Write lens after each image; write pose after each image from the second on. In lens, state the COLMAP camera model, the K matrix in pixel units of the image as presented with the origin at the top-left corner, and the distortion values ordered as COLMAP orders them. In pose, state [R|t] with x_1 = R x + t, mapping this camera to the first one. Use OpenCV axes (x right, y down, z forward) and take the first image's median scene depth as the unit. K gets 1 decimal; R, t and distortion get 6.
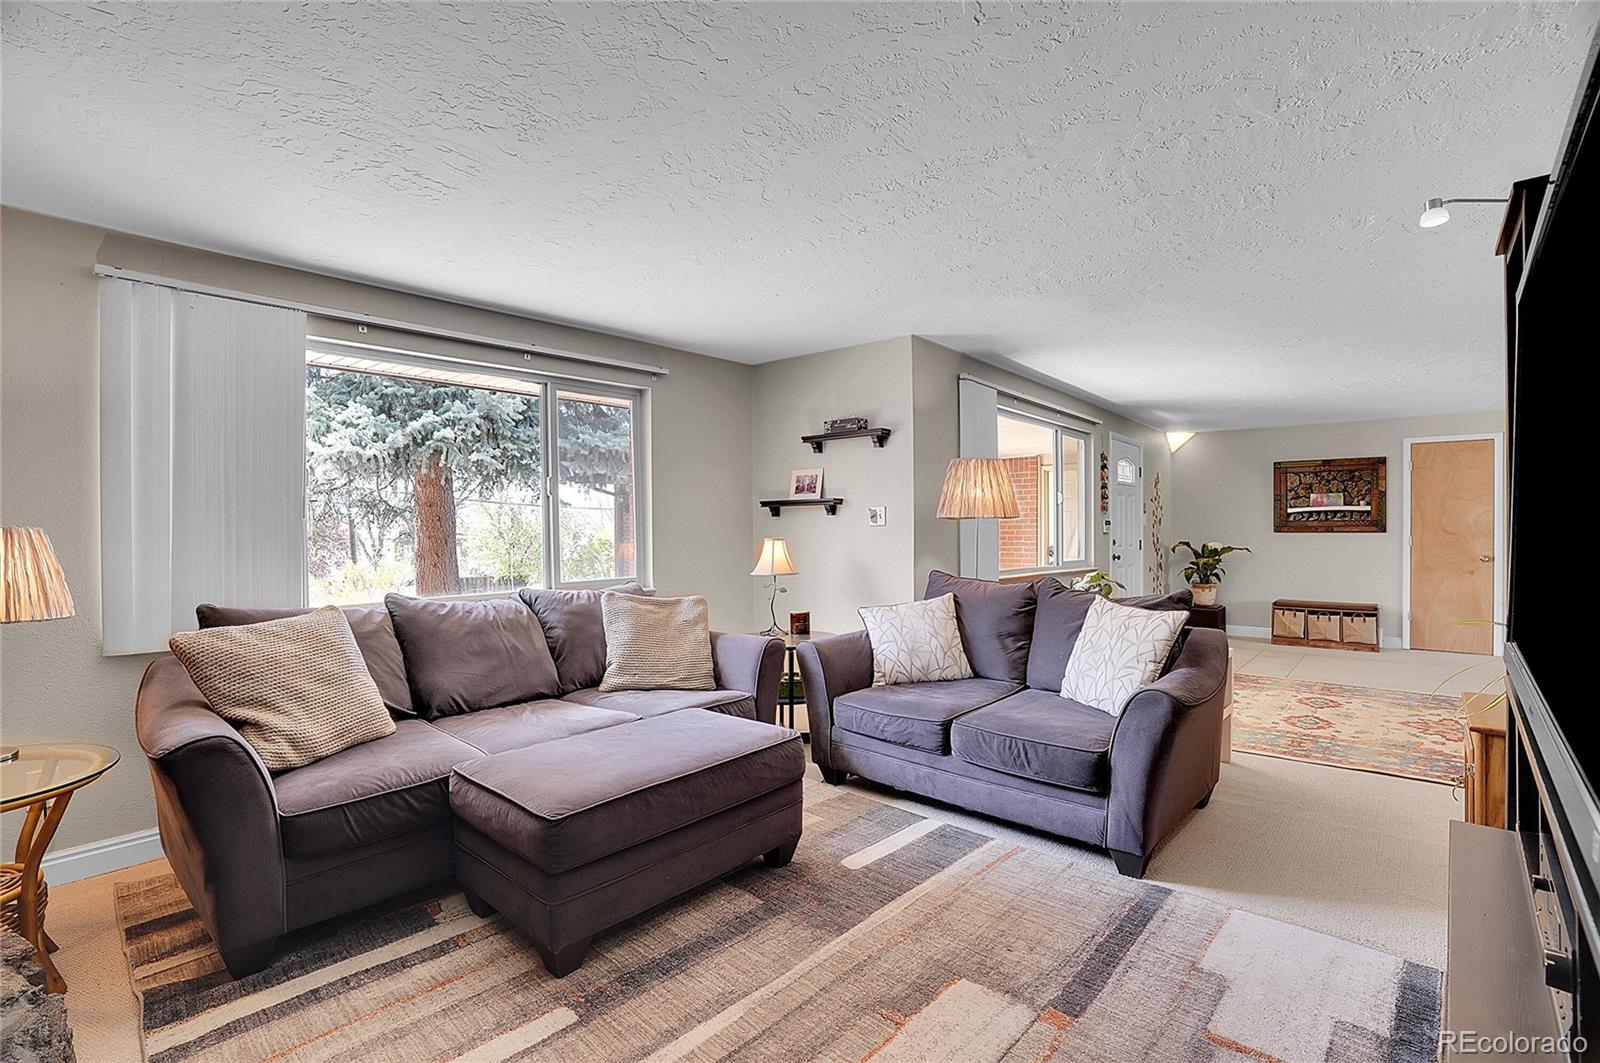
lens RADIAL K [[739.6, 0, 801.3], [0, 739.6, 532.2], [0, 0, 1]] dist [-0.078658, 0.034165]
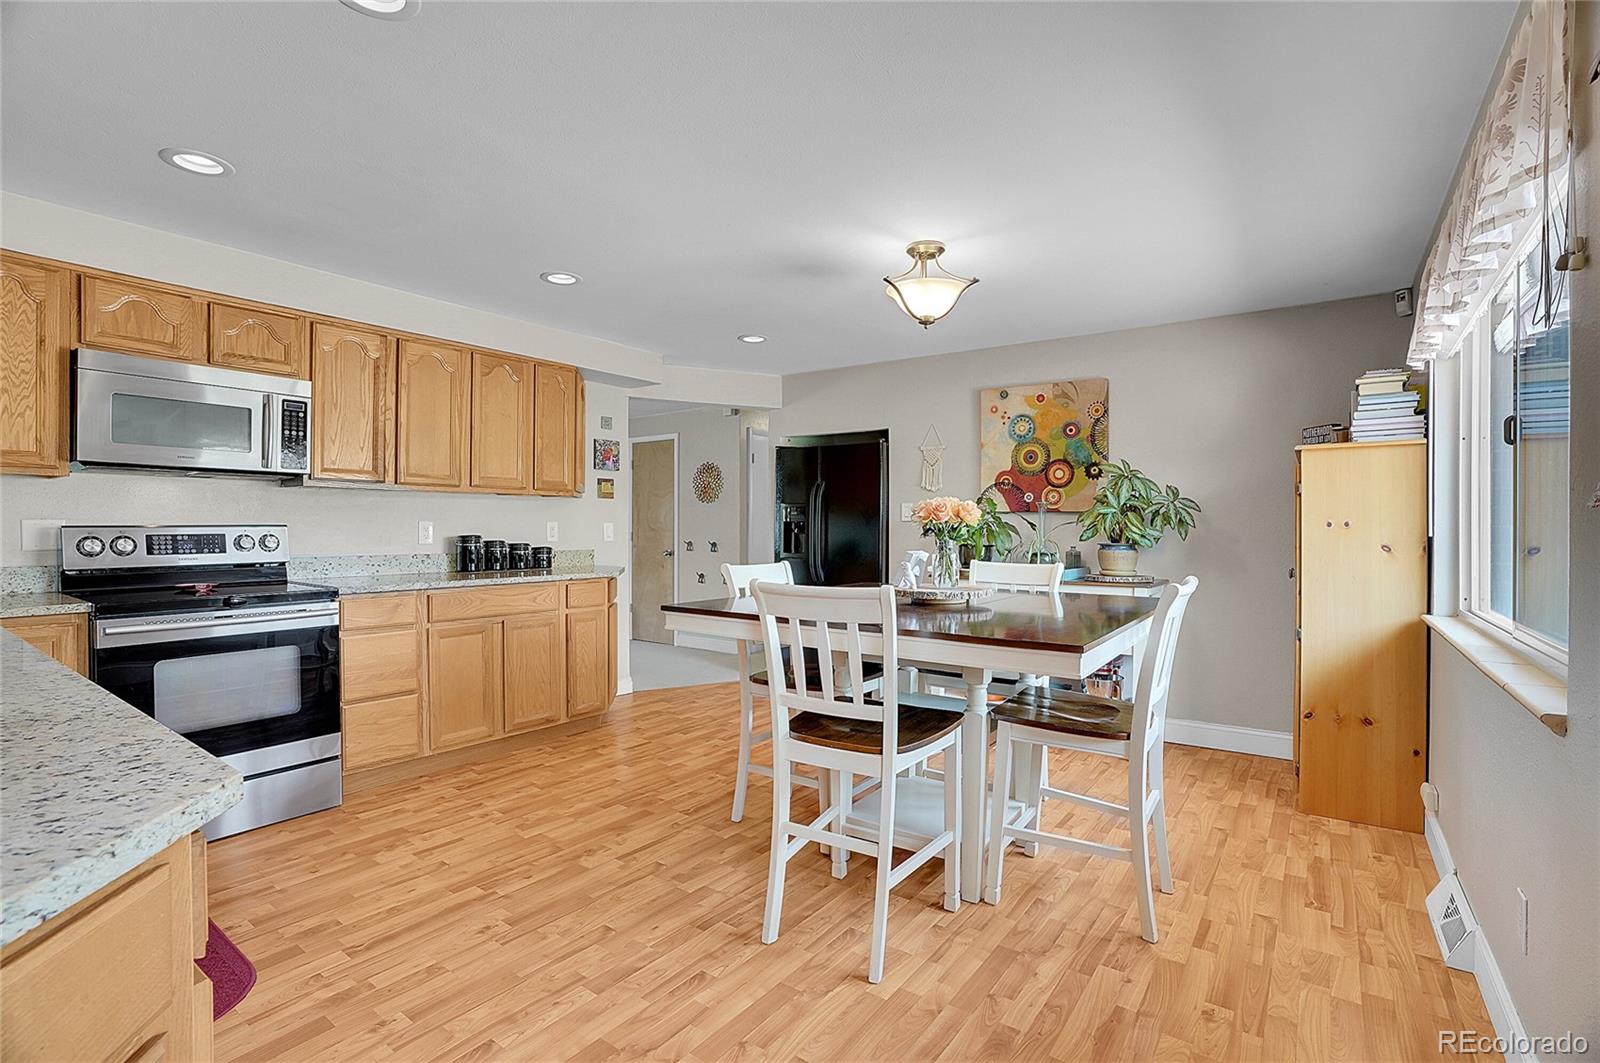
lens RADIAL K [[739.6, 0, 801.3], [0, 739.6, 532.2], [0, 0, 1]] dist [-0.078658, 0.034165]
pose [[0.995690, 0.003893, 0.092667, 0.980295], [-0.003882, 0.999992, -0.000294, 0.005023], [-0.092668, -0.000067, 0.995697, -0.093879]]
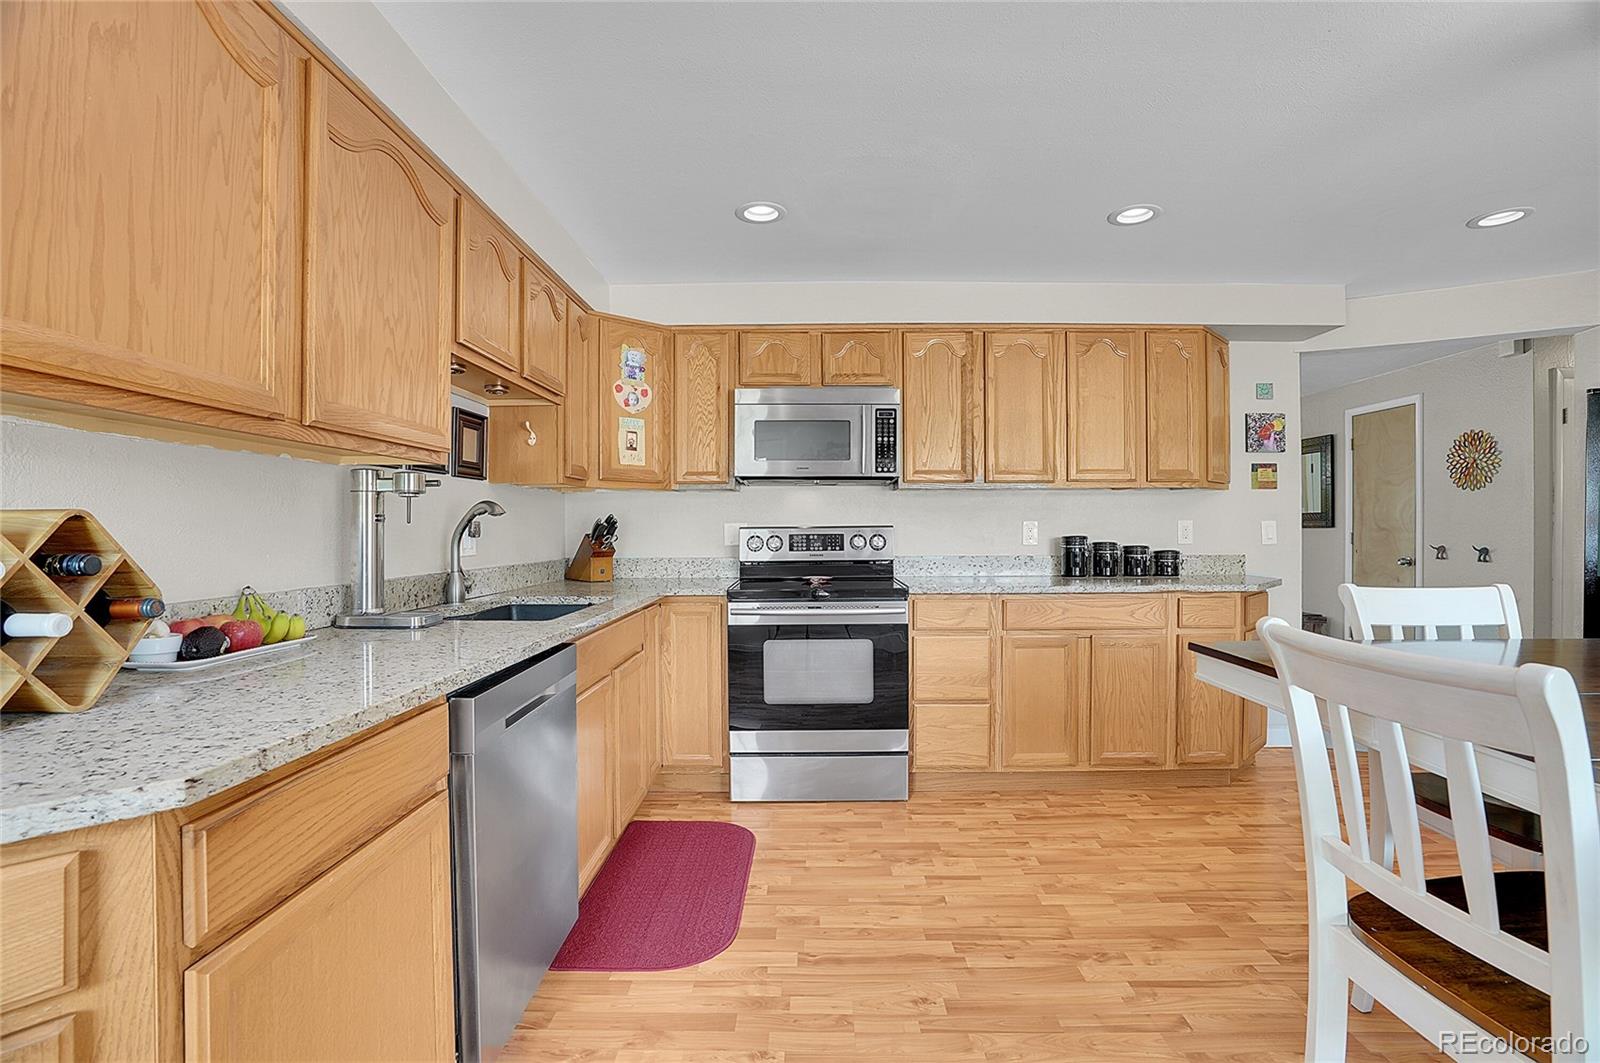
lens RADIAL K [[739.6, 0, 801.3], [0, 739.6, 532.2], [0, 0, 1]] dist [-0.078658, 0.034165]
pose [[0.648506, 0.005633, -0.761189, 1.039887], [-0.003849, 0.999984, 0.004122, 0.004238], [0.761200, 0.000256, 0.648517, 0.014075]]
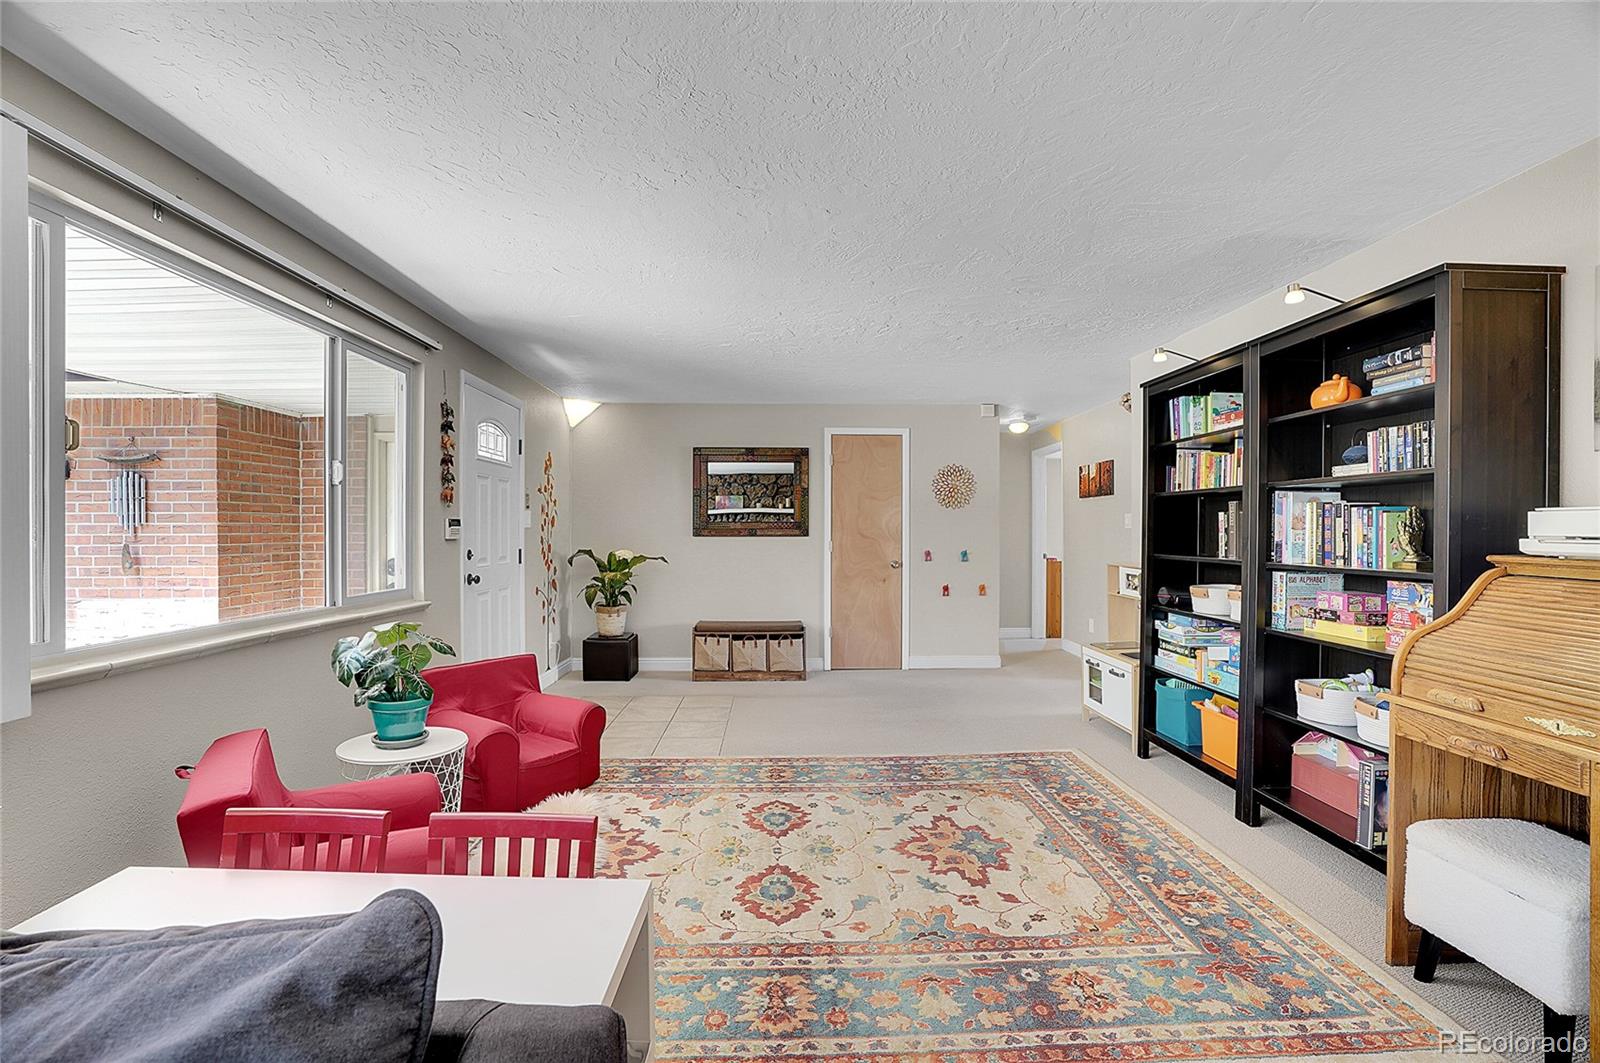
lens RADIAL K [[739.6, 0, 801.3], [0, 739.6, 532.2], [0, 0, 1]] dist [-0.078658, 0.034165]
pose [[0.734133, -0.000430, 0.679006, 0.210432], [0.001179, 0.999999, -0.000642, -0.004151], [-0.679005, 0.001272, 0.734133, 0.351499]]
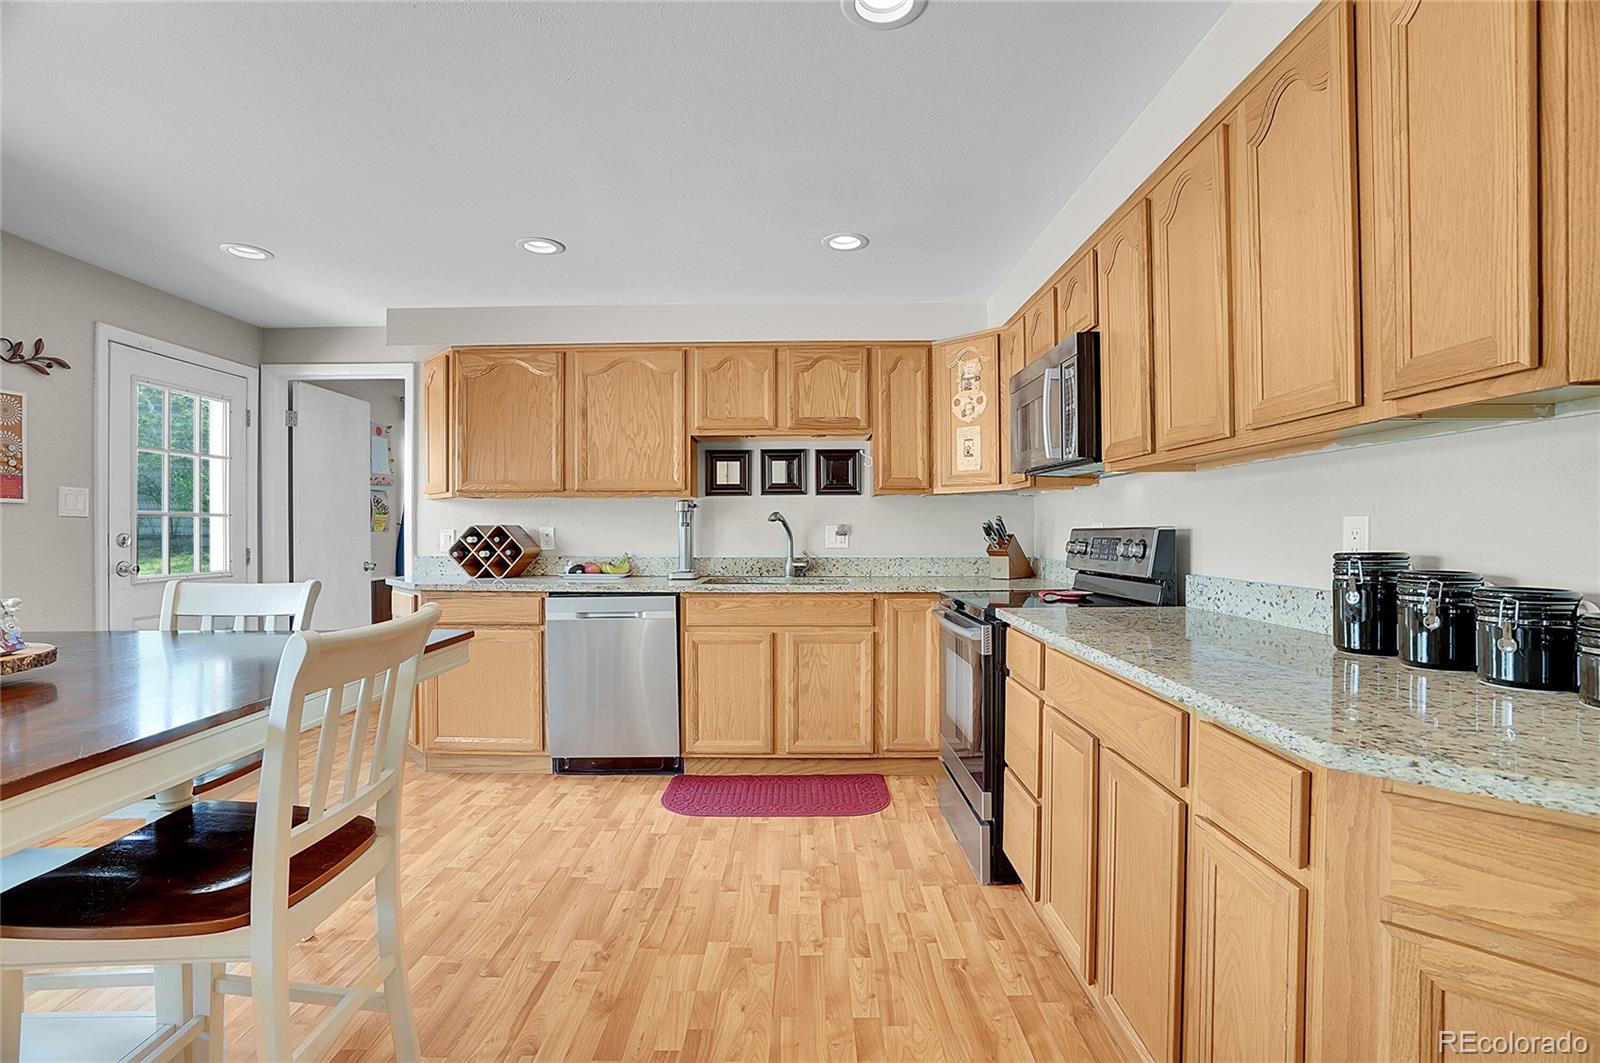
lens RADIAL K [[739.6, 0, 801.3], [0, 739.6, 532.2], [0, 0, 1]] dist [-0.078658, 0.034165]
pose [[-0.752561, 0.007282, -0.658483, 1.030964], [-0.000178, 0.999937, 0.011261, 0.000521], [0.658523, 0.008592, -0.752512, 0.525556]]
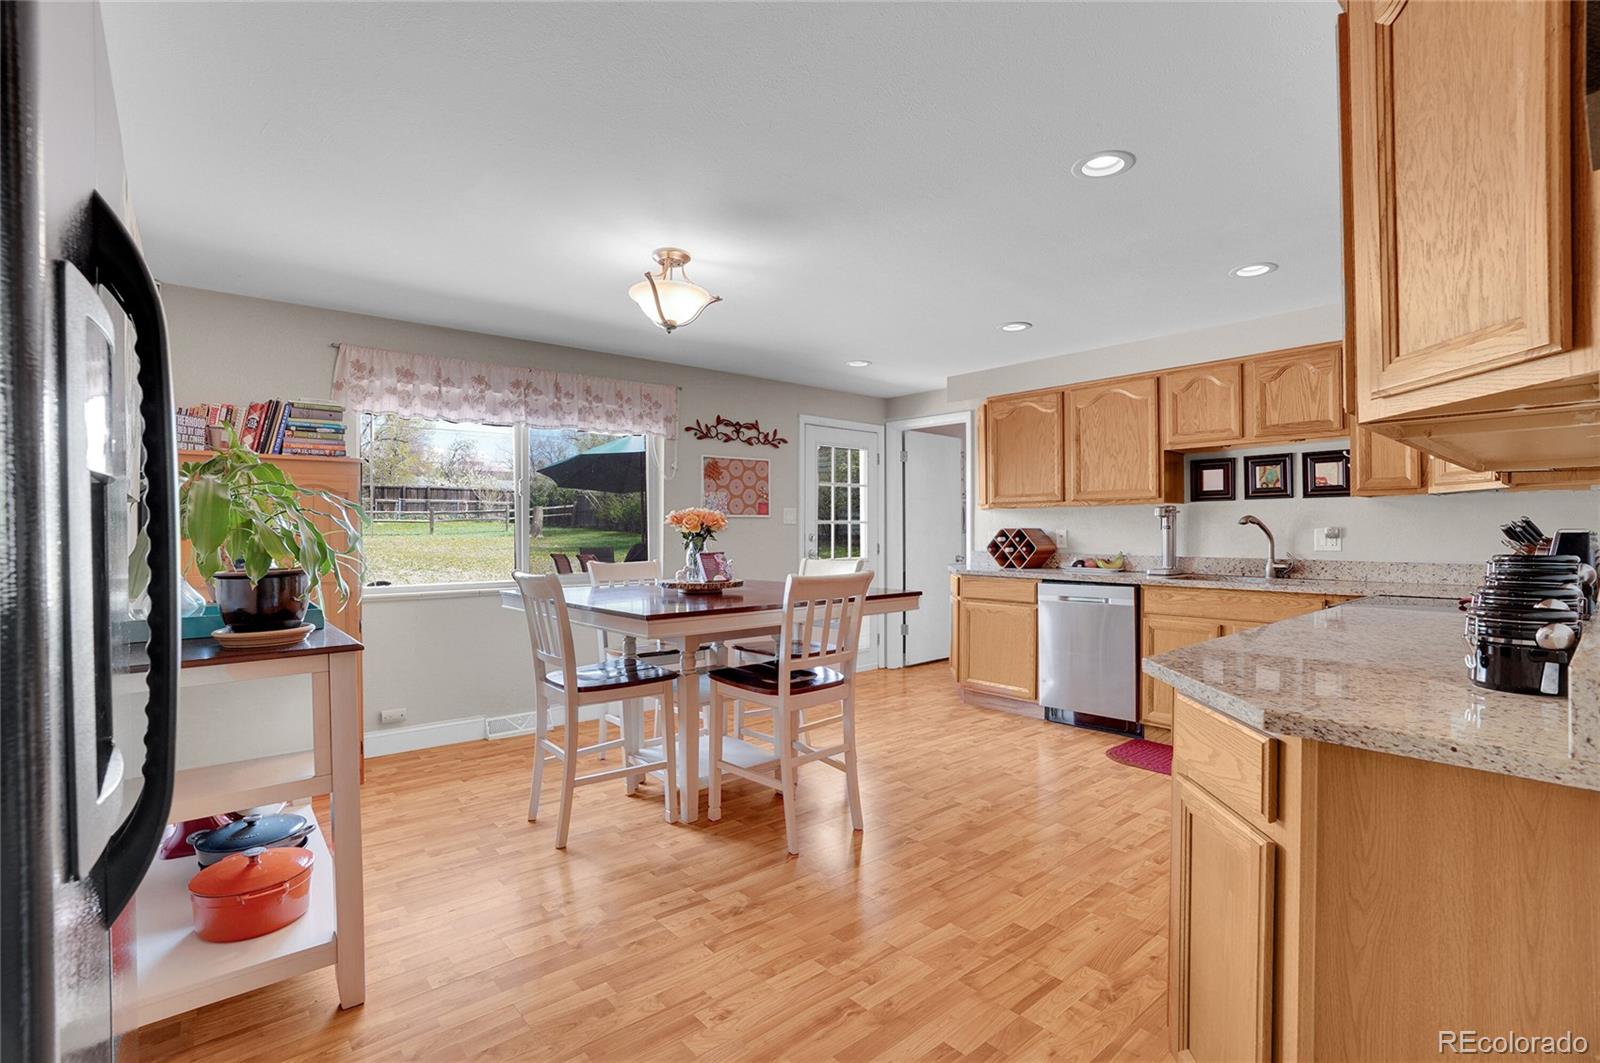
lens RADIAL K [[739.6, 0, 801.3], [0, 739.6, 532.2], [0, 0, 1]] dist [-0.078658, 0.034165]
pose [[-0.989828, 0.003174, 0.142237, 0.956123], [0.004151, 0.999970, 0.006574, -0.000337], [-0.142212, 0.007097, -0.989811, 0.705972]]
